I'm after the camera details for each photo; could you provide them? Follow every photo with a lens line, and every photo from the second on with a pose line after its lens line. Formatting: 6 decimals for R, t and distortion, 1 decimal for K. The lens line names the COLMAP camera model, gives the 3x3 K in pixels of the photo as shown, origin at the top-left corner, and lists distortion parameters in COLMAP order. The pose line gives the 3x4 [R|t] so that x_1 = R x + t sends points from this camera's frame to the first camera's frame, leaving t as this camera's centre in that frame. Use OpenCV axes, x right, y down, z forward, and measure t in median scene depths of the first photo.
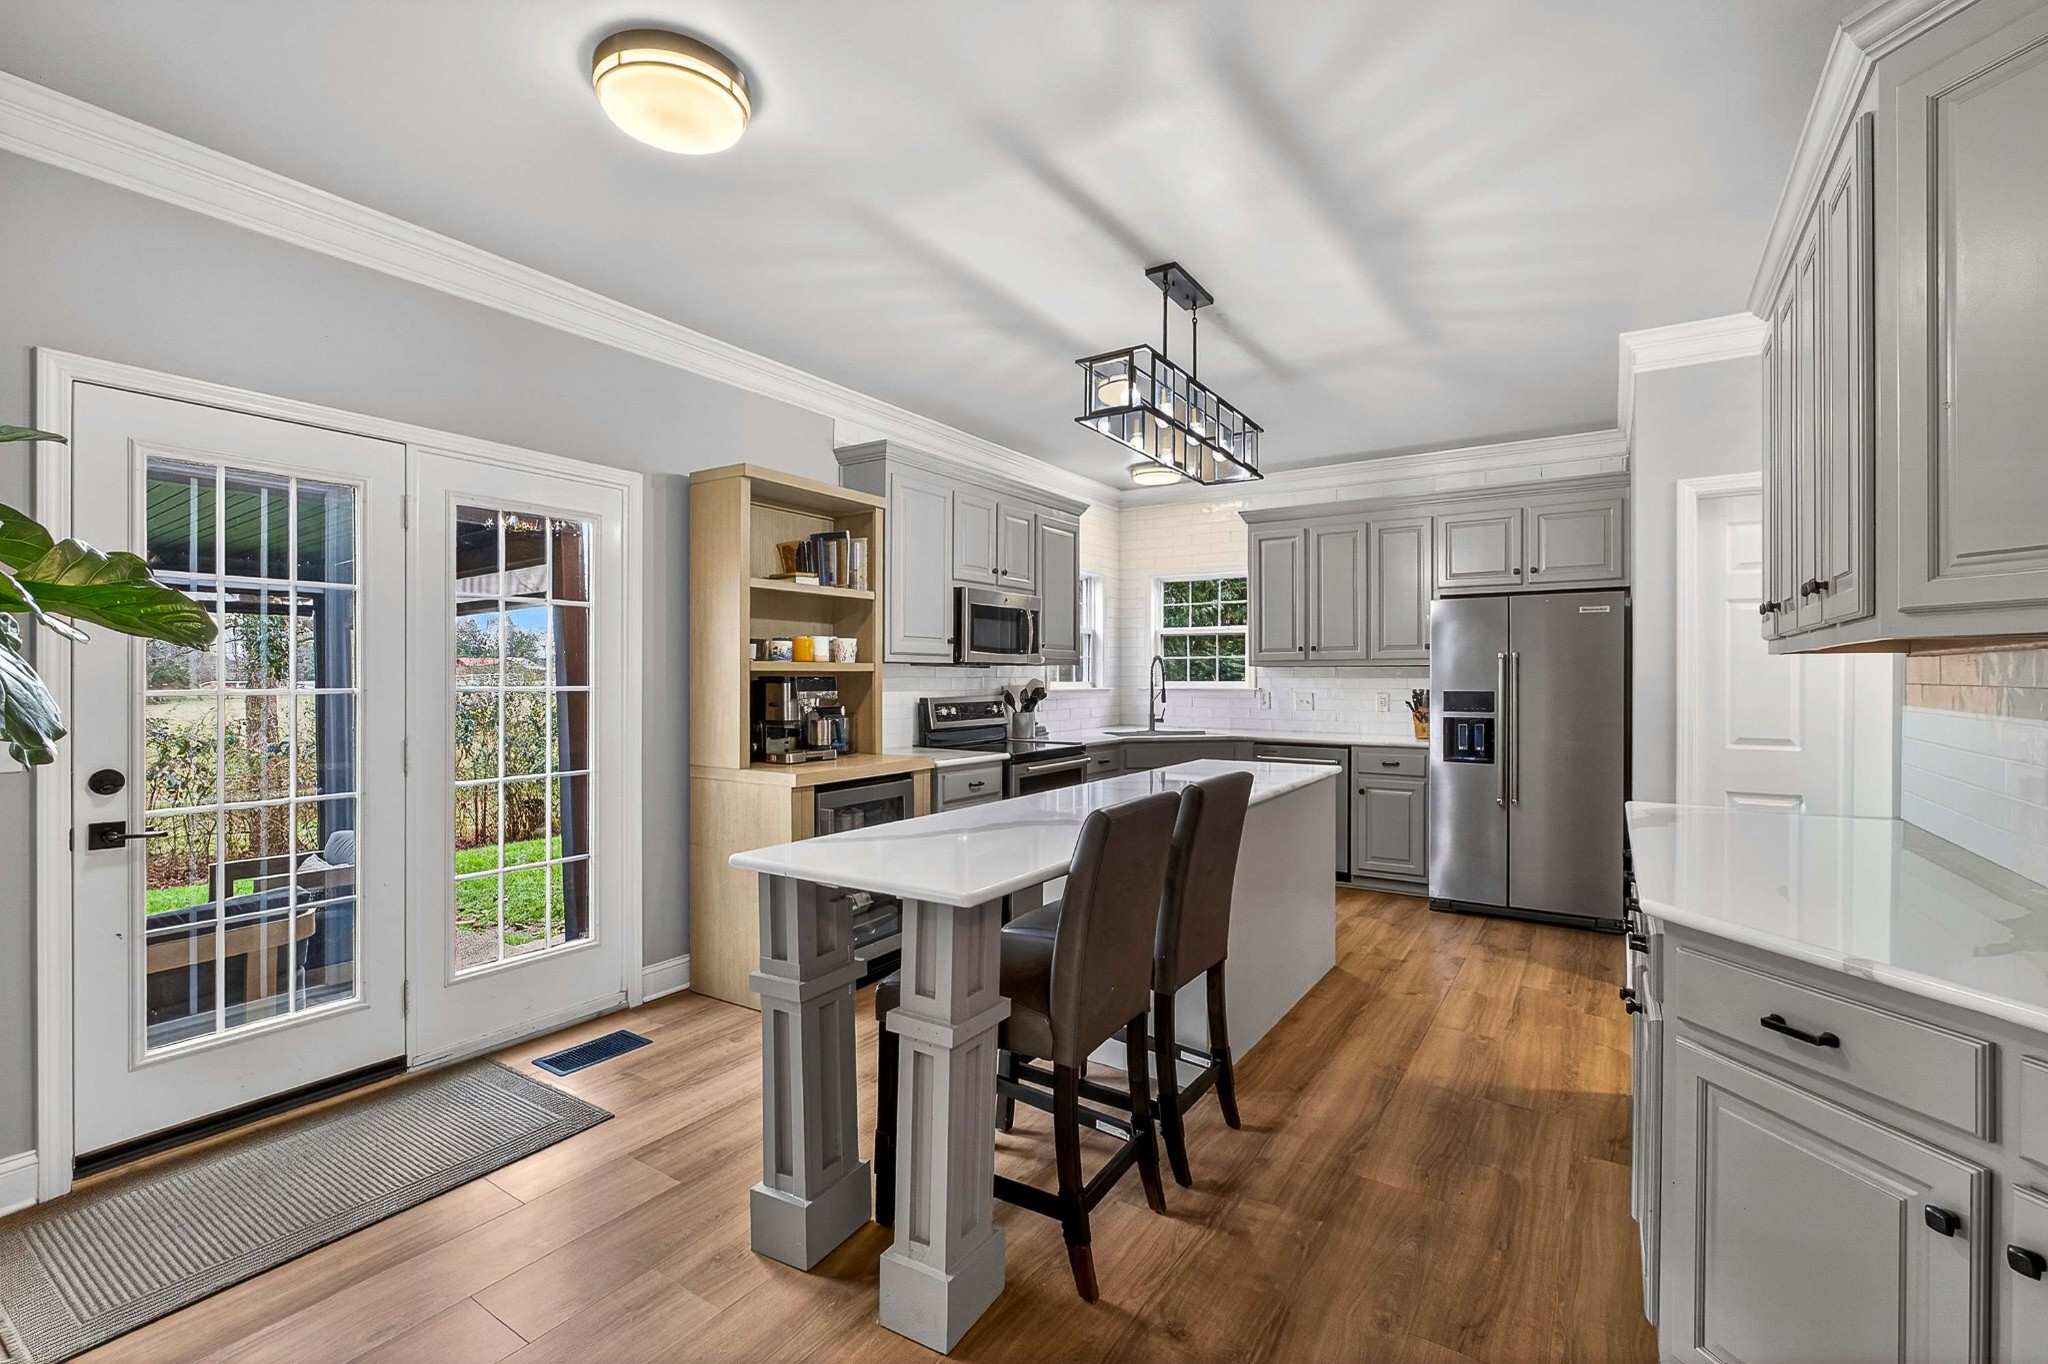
lens RADIAL K [[890.2, 0, 1024.9], [0, 890.2, 679.1], [0, 0, 1]] dist [-0.003413, -0.000696]
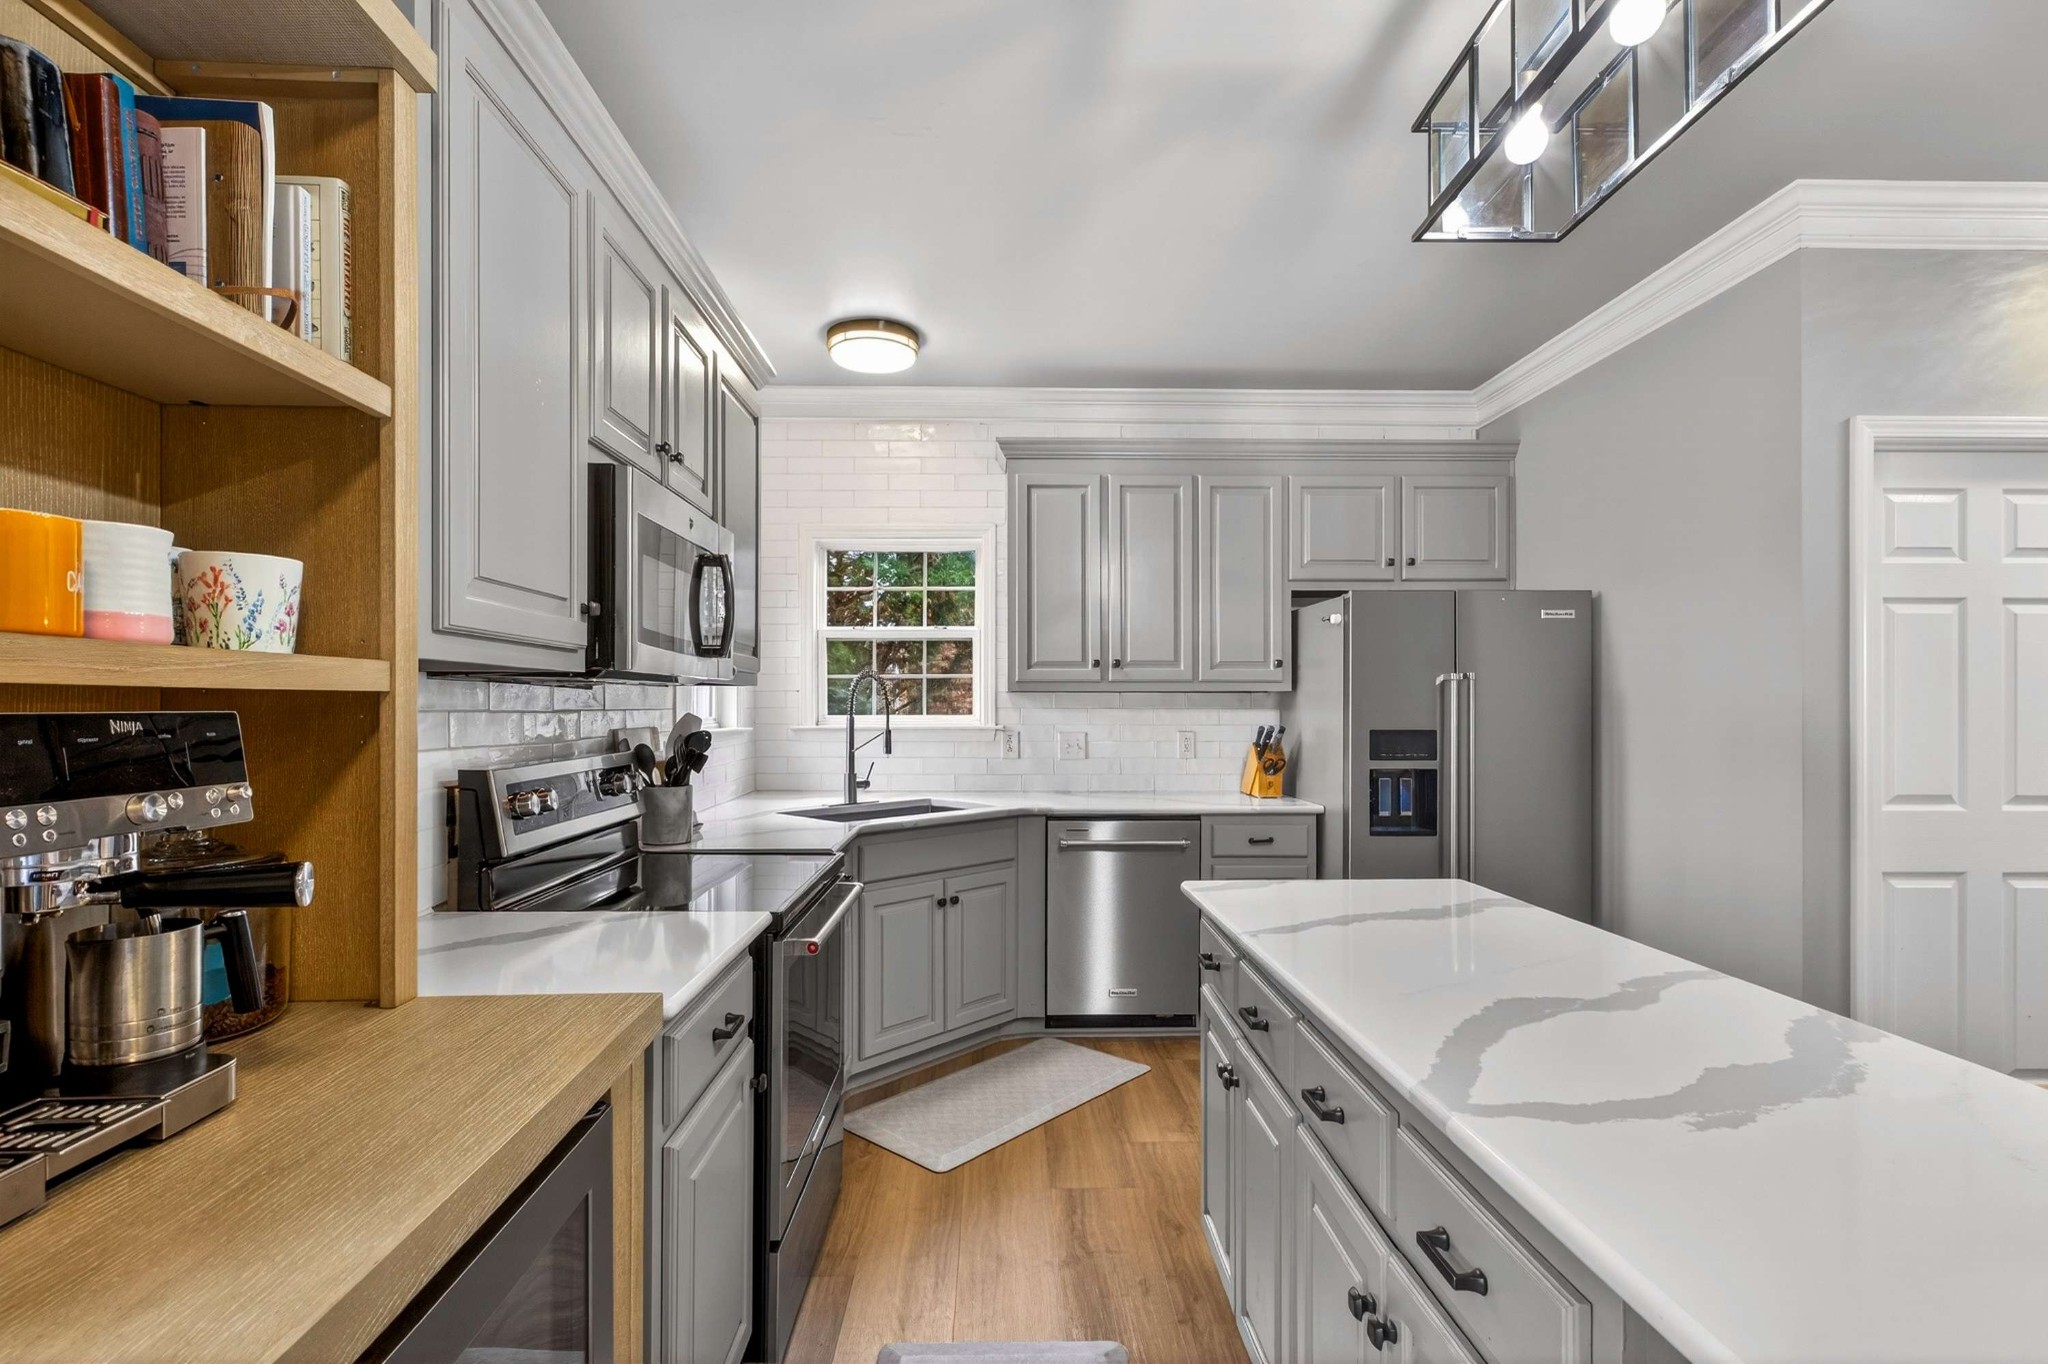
lens RADIAL K [[953.0, 0, 1005.6], [0, 953.0, 708.8], [0, 0, 1]] dist [-0.002725, 0.000109]
pose [[0.829707, -0.001720, 0.558197, -0.132731], [0.001809, 0.999998, 0.000391, -0.002477], [-0.558196, 0.000685, 0.829709, 0.506723]]
